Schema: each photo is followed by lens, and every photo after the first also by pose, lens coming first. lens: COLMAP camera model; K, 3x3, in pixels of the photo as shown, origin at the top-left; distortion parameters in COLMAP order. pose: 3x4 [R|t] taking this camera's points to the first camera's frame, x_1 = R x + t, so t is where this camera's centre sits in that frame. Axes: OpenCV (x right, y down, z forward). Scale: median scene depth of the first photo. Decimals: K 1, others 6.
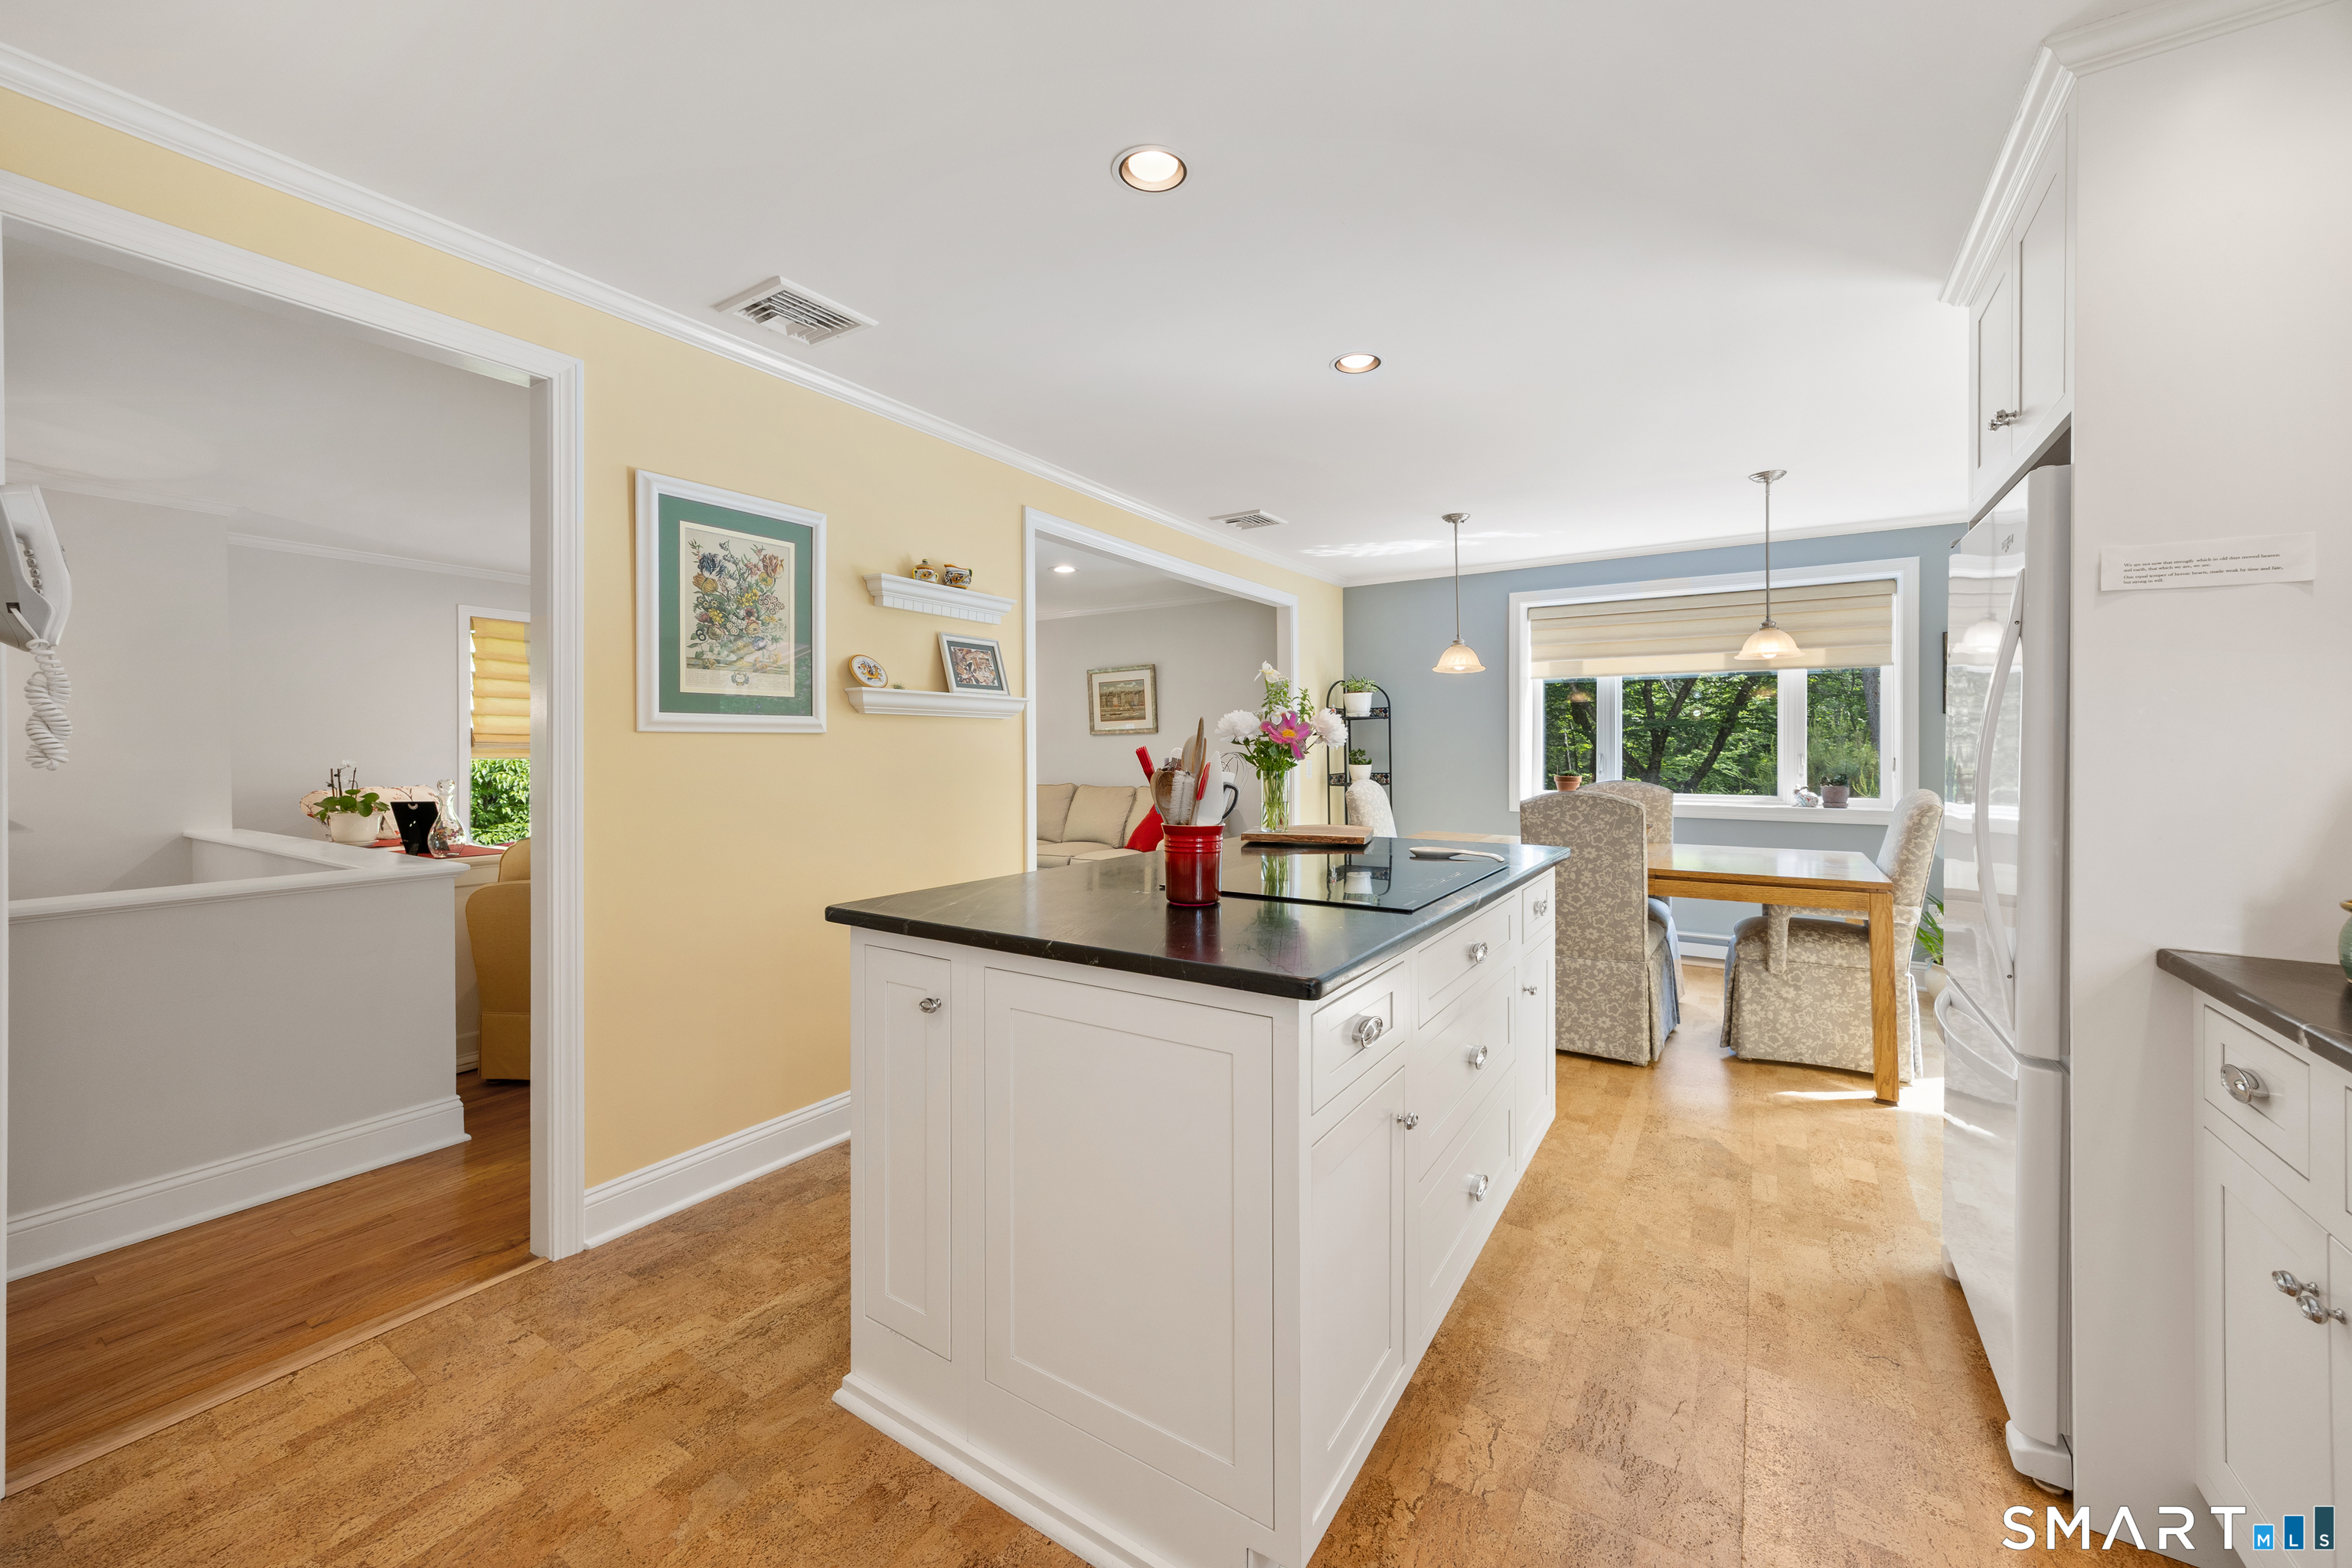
lens RADIAL K [[914.2, 0, 1156.6], [0, 914.2, 752.0], [0, 0, 1]] dist [0.004840, -0.000226]
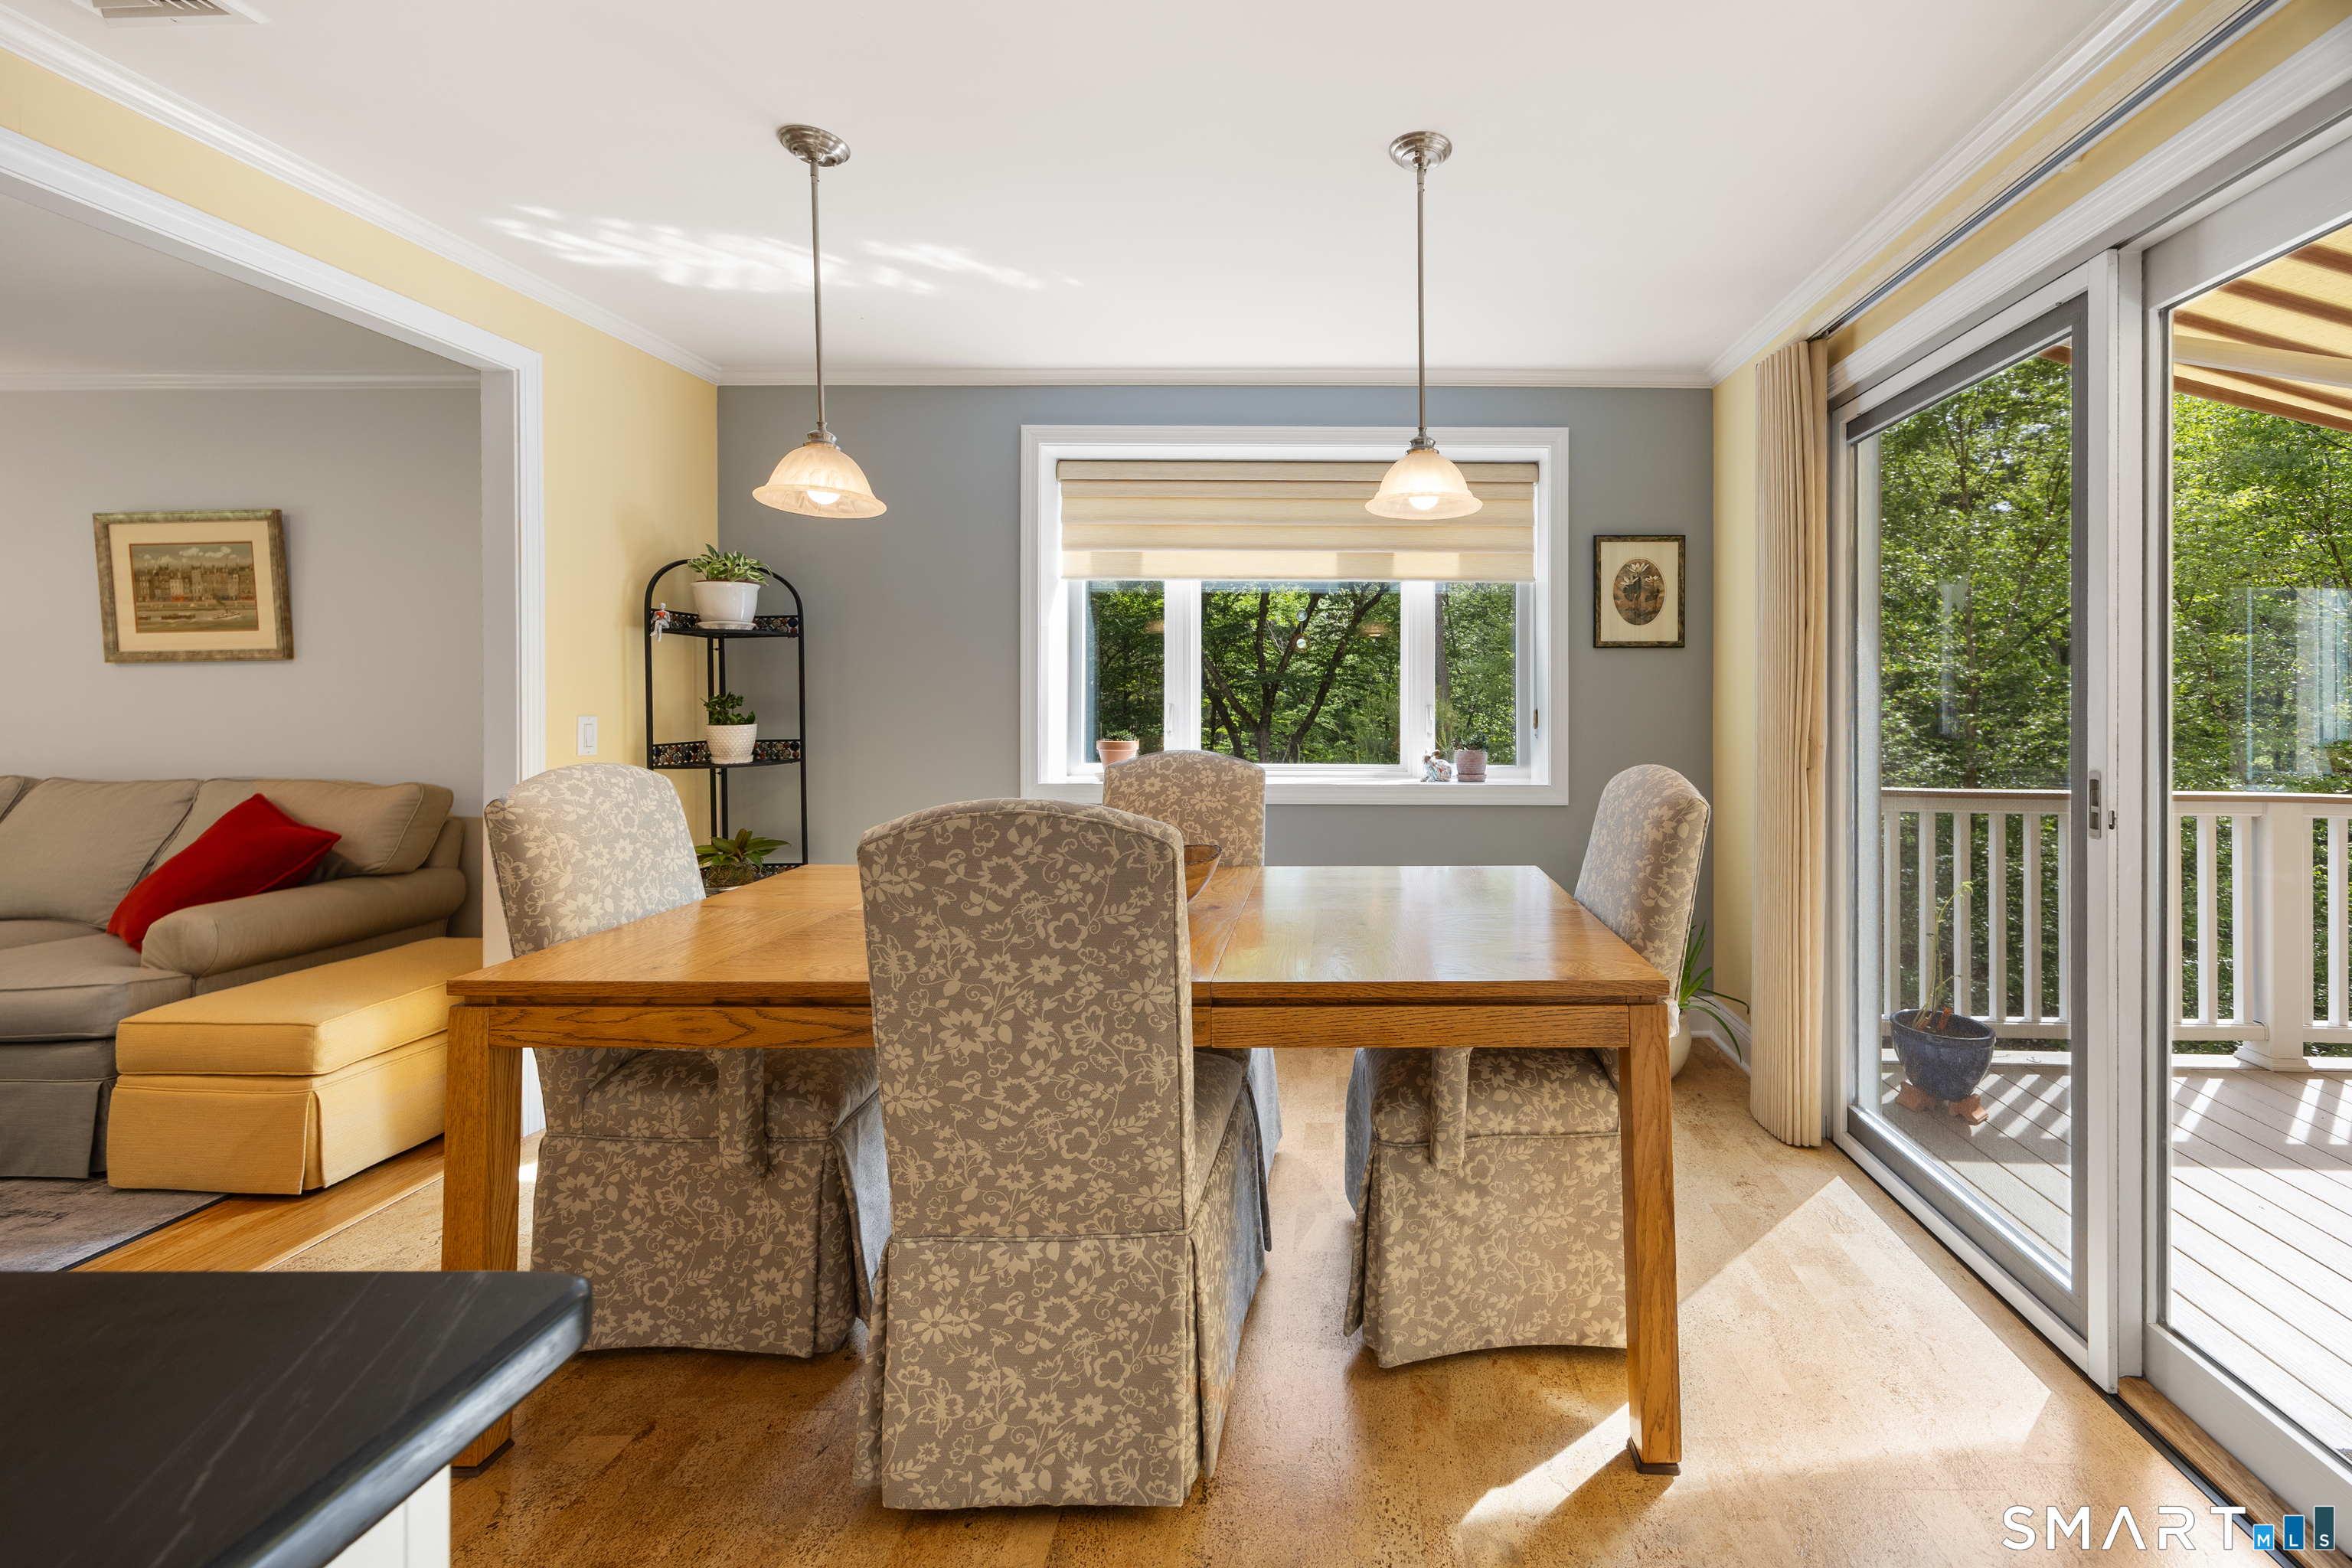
lens RADIAL K [[914.2, 0, 1333.1], [0, 914.2, 701.1], [0, 0, 1]] dist [0.004840, -0.000226]
pose [[0.843653, 0.003086, 0.536880, 0.373389], [0.000880, 0.999974, -0.007131, 0.006510], [-0.536888, 0.006489, 0.843628, 0.631181]]
